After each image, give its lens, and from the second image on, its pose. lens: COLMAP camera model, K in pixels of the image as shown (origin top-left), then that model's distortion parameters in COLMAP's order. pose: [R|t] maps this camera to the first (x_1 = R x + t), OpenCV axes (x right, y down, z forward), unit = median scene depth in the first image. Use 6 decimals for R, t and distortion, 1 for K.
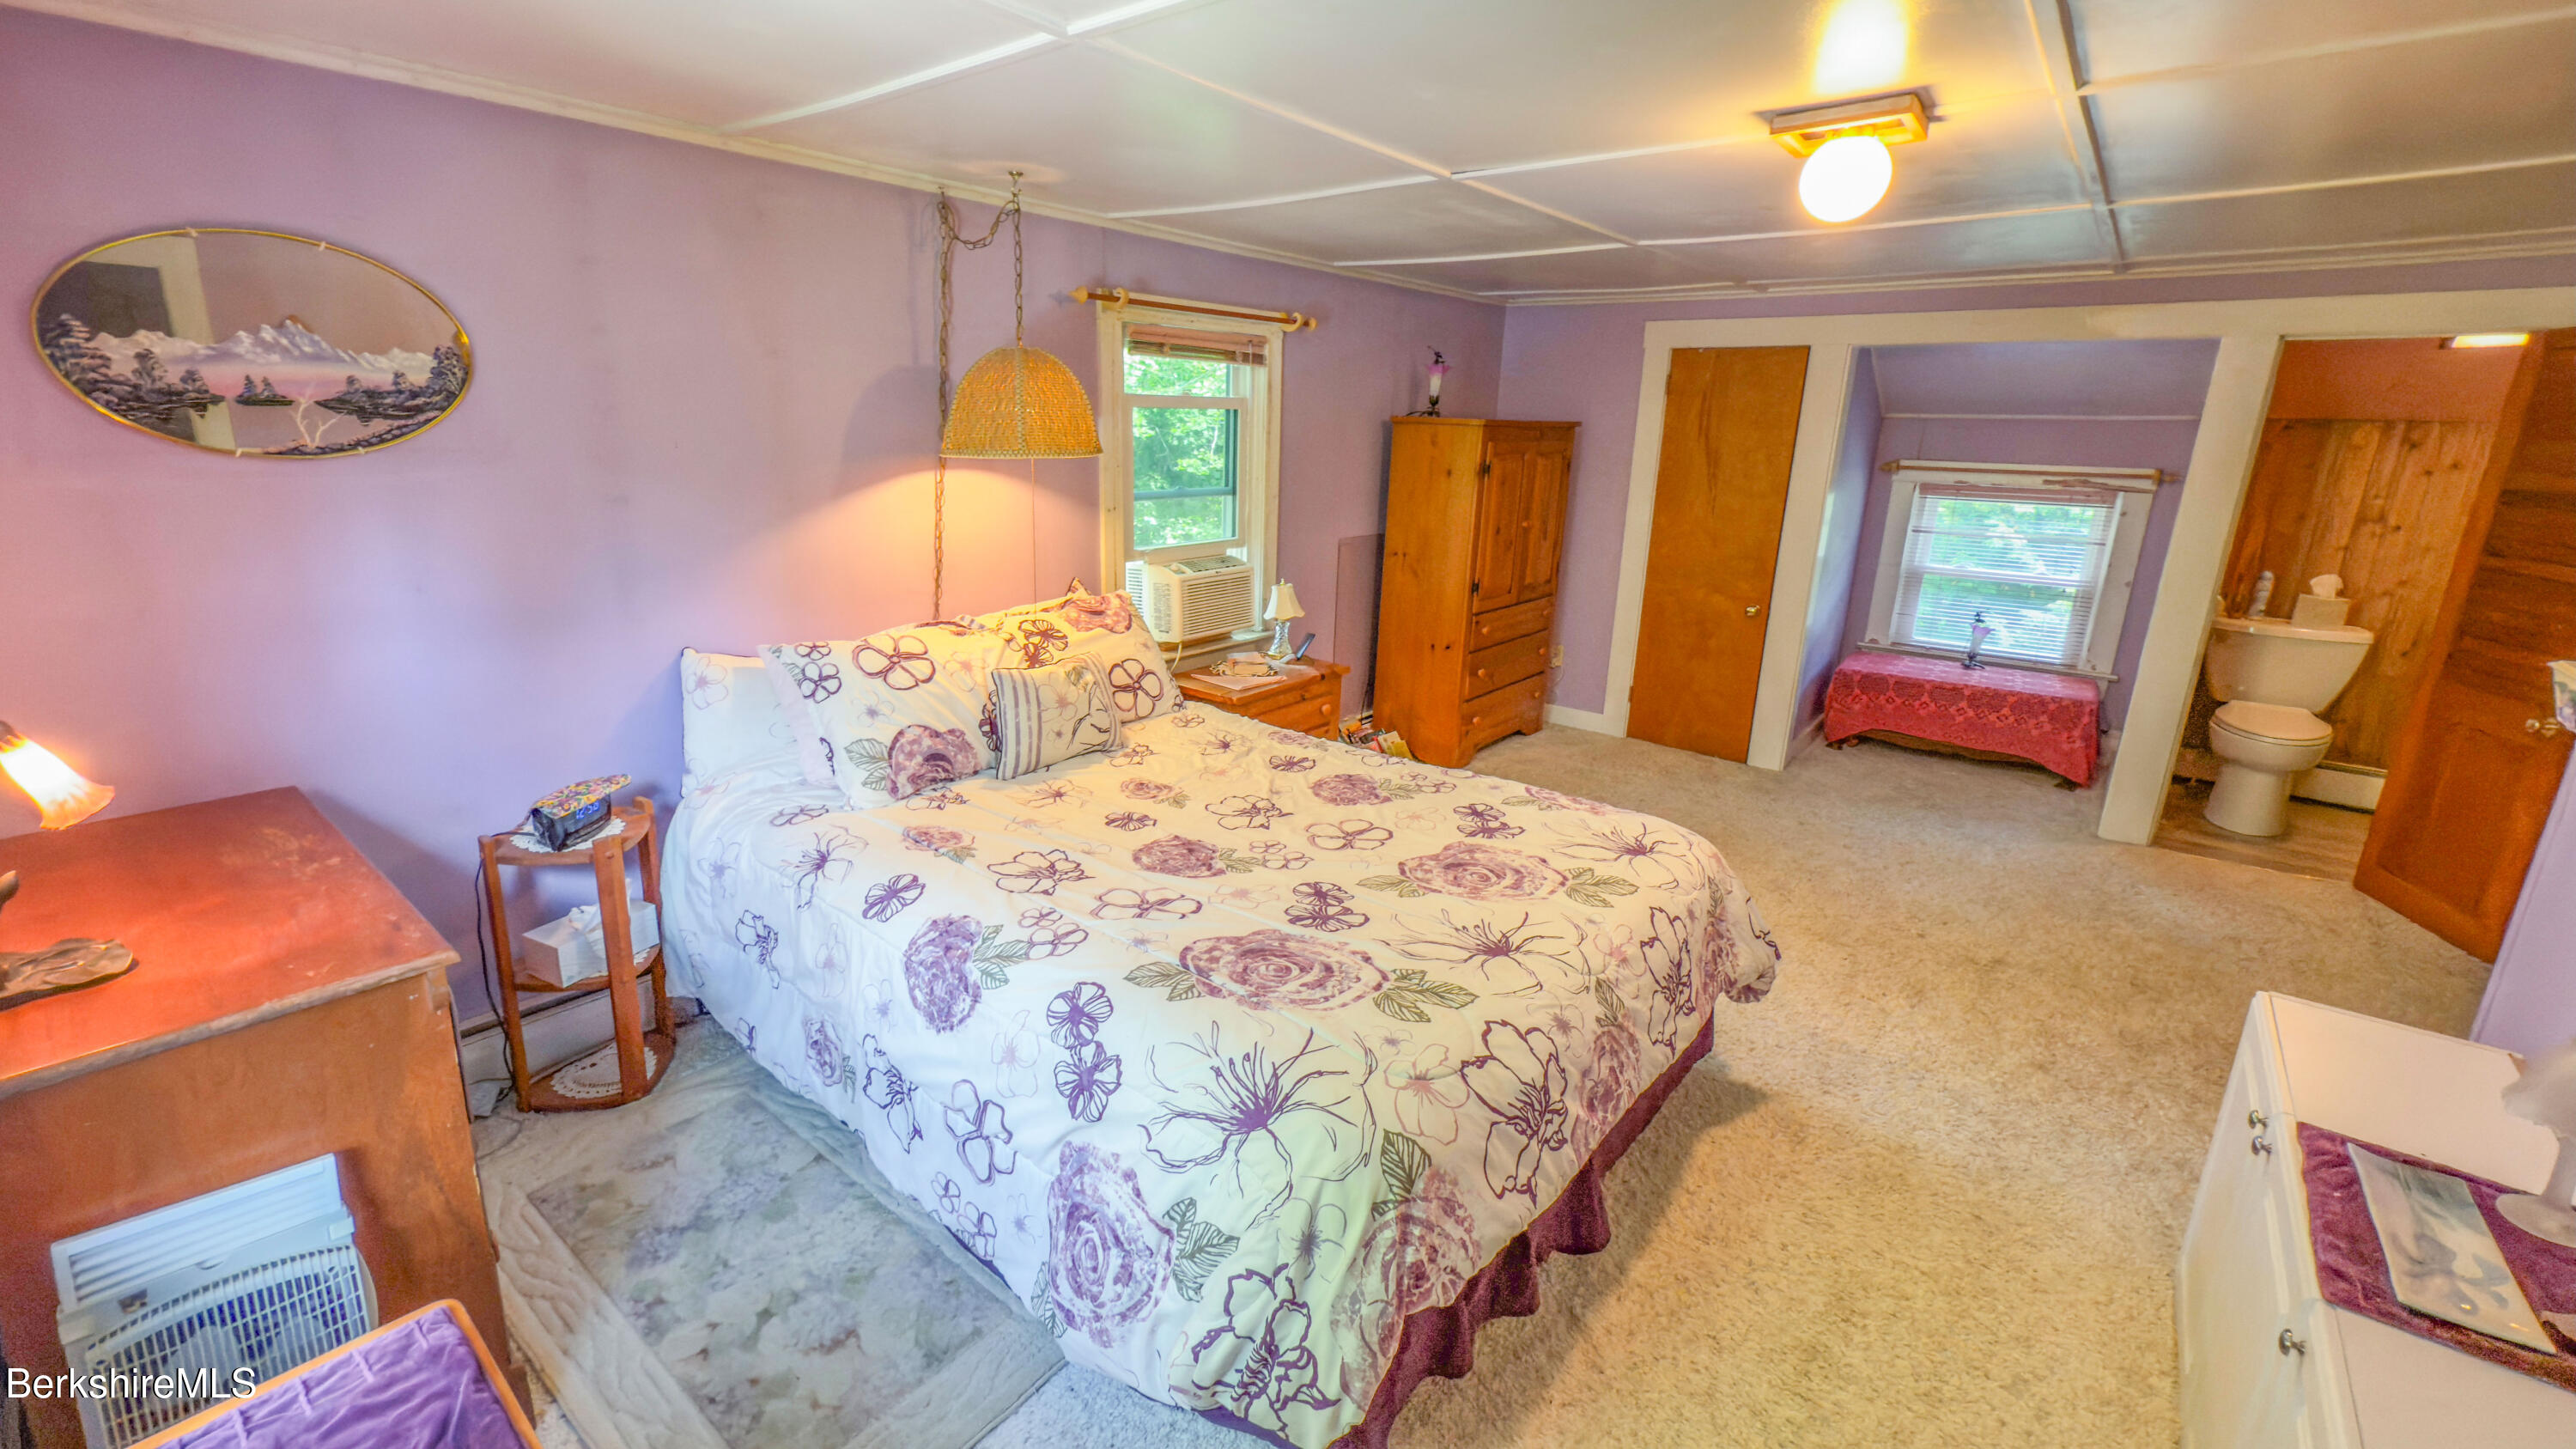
lens RADIAL K [[1036.3, 0, 1288.0], [0, 1036.3, 724.5], [0, 0, 1]] dist [0.000047, -0.000444]
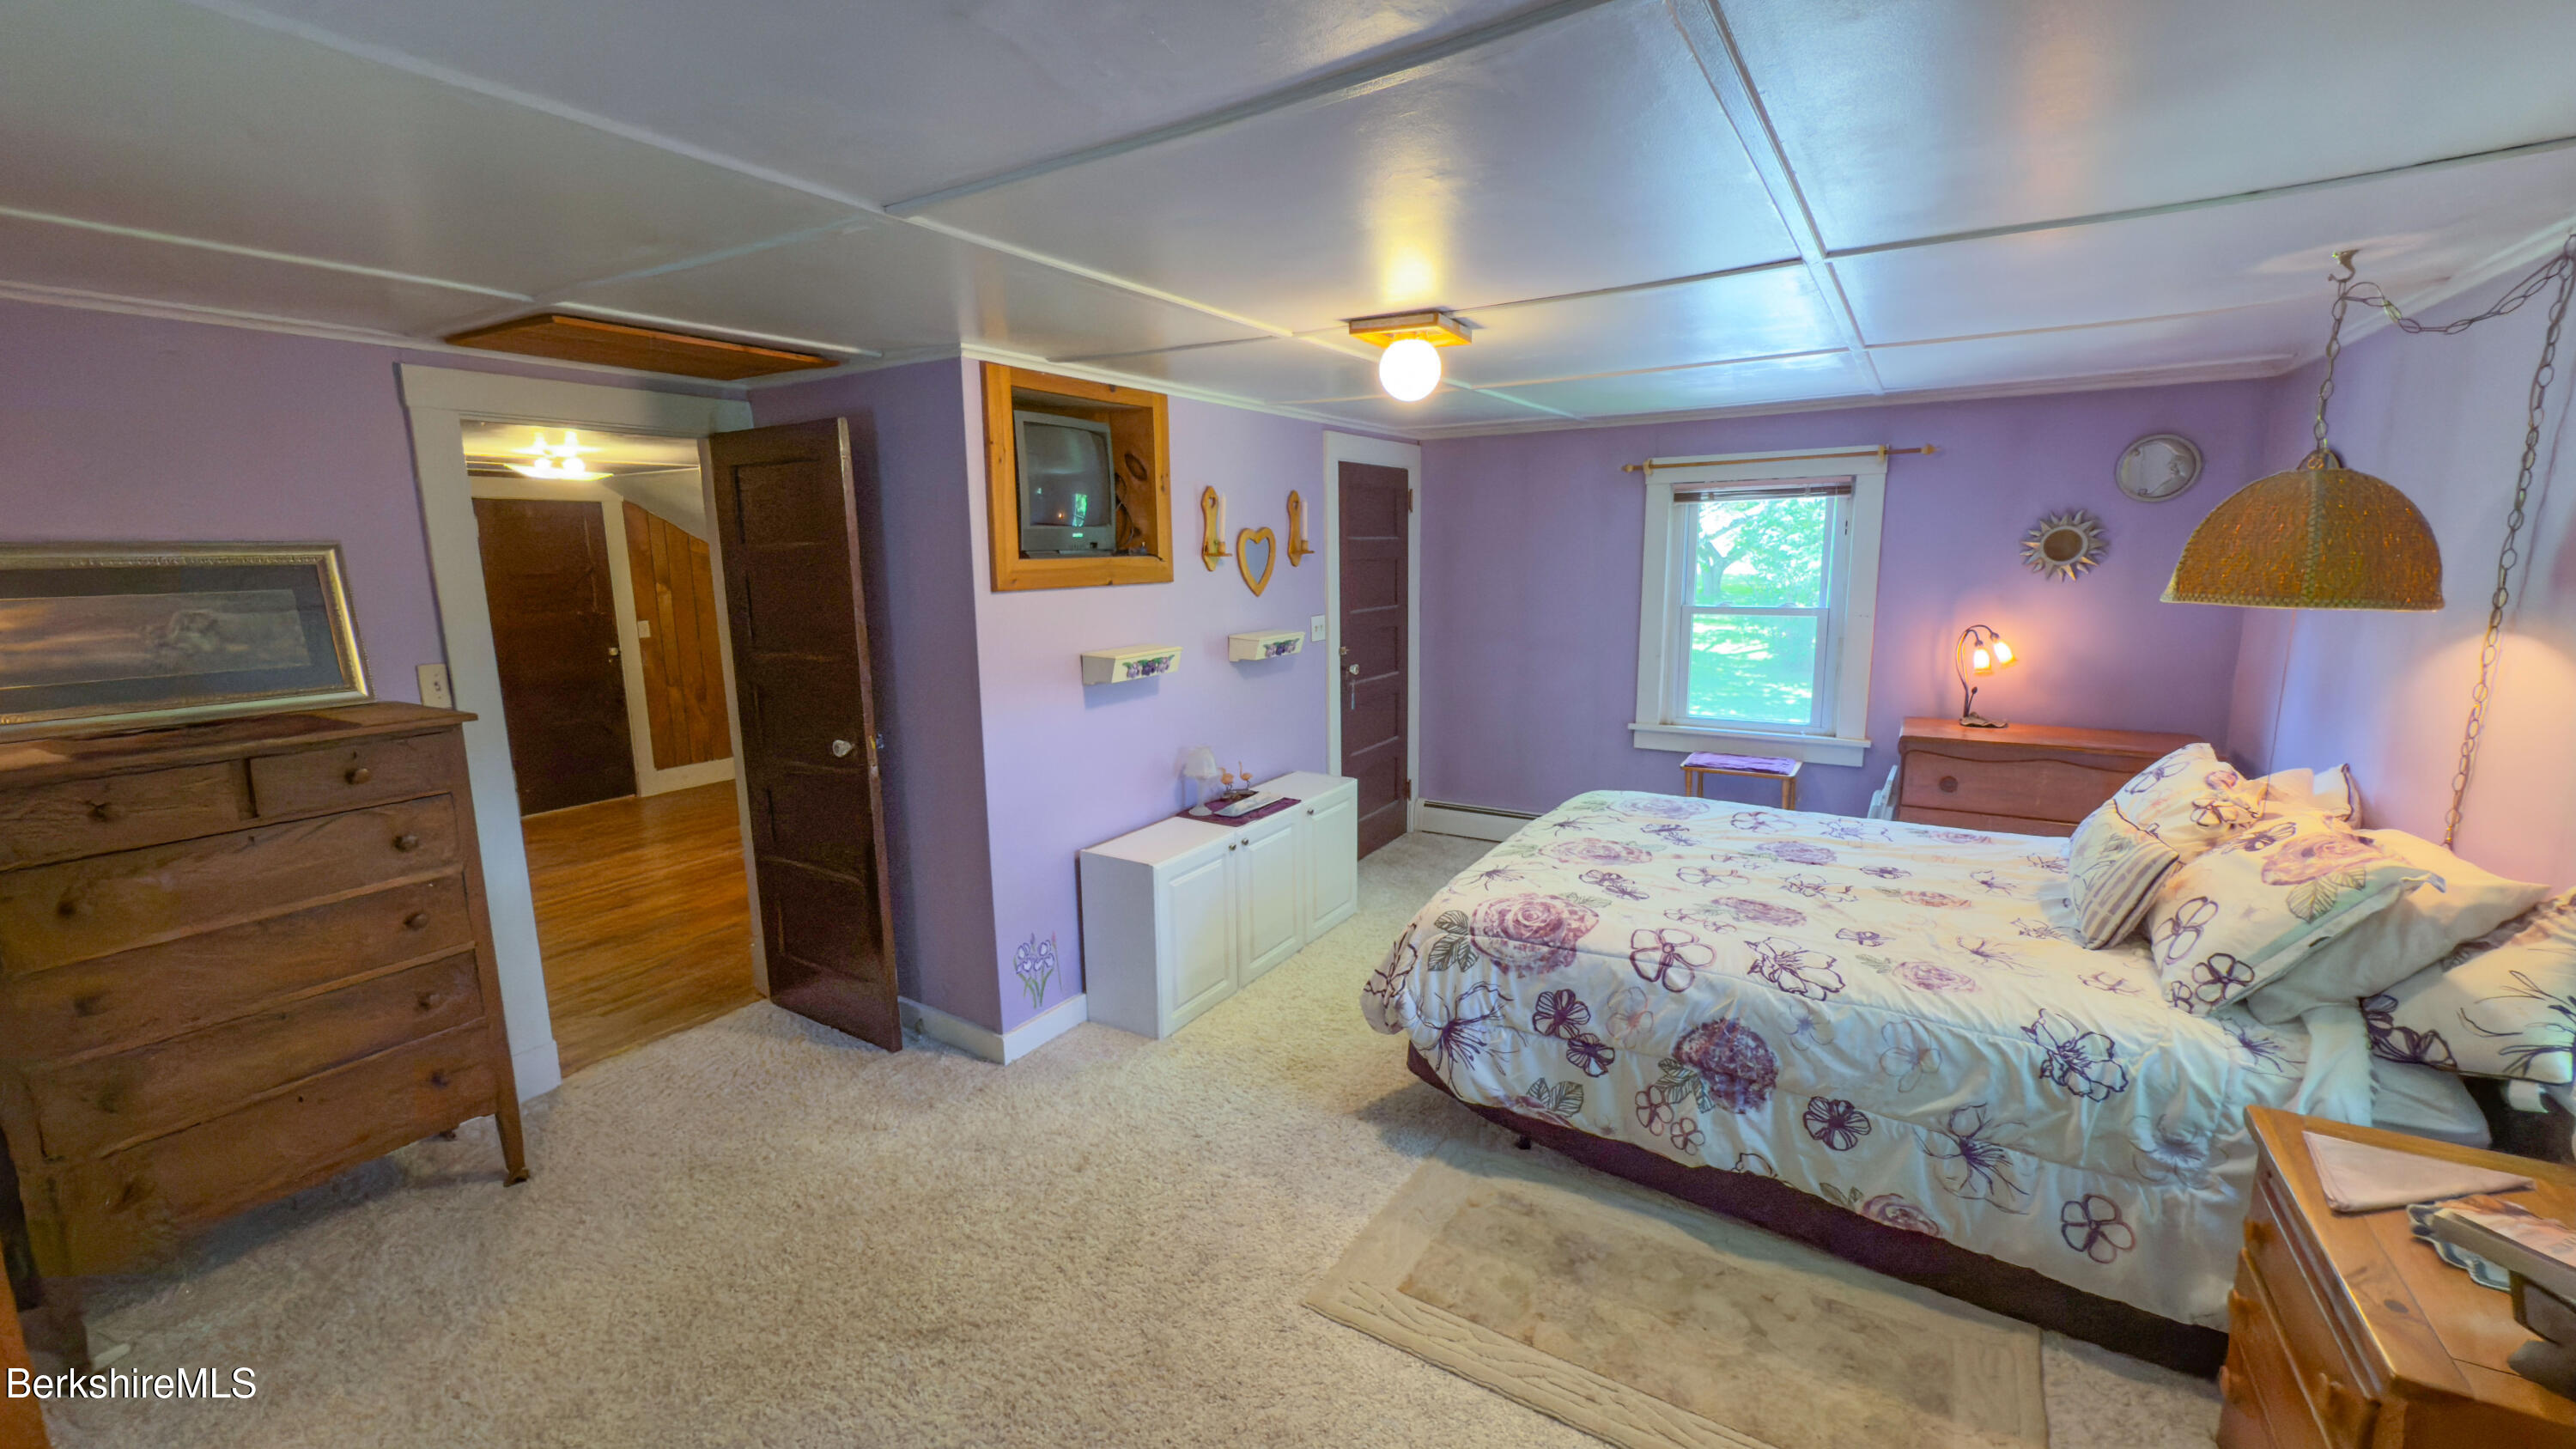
lens RADIAL K [[1036.3, 0, 1288.0], [0, 1036.3, 724.5], [0, 0, 1]] dist [0.000047, -0.000444]
pose [[-0.994874, -0.009447, -0.100676, 0.675107], [-0.050094, 0.910911, 0.409551, -0.534557], [0.087838, 0.412495, -0.906715, 1.929746]]
